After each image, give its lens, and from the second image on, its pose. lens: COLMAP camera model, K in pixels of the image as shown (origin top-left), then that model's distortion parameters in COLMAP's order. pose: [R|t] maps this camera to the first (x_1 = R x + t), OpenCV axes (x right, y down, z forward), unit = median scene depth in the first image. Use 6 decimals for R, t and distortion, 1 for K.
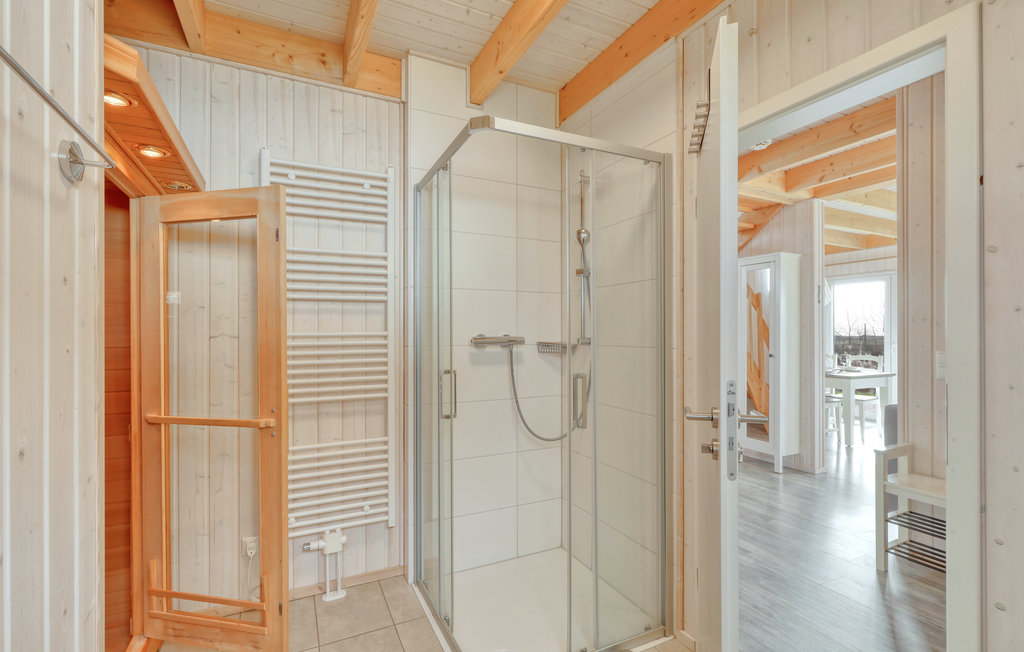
lens RADIAL K [[462.6, 0, 506.0], [0, 462.6, 330.8], [0, 0, 1]] dist [0.003402, -0.000723]
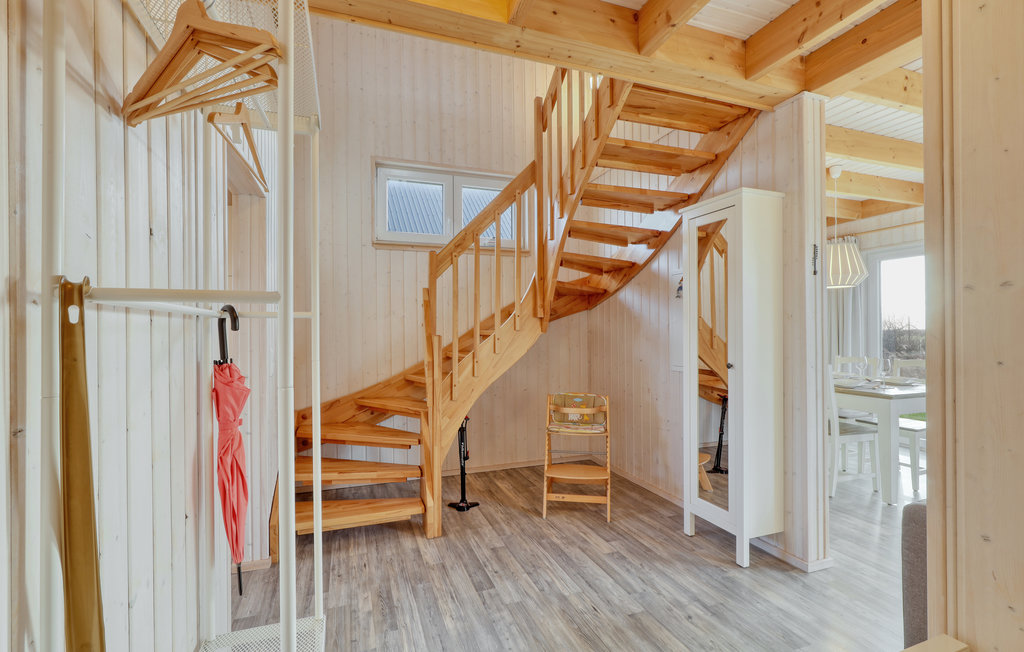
lens RADIAL K [[462.6, 0, 510.9], [0, 462.6, 328.7], [0, 0, 1]] dist [0.003402, -0.000723]
pose [[0.994625, -0.005701, -0.103386, 0.359896], [0.006220, 0.999970, 0.004702, 0.001644], [0.103356, -0.005320, 0.994630, 0.388113]]
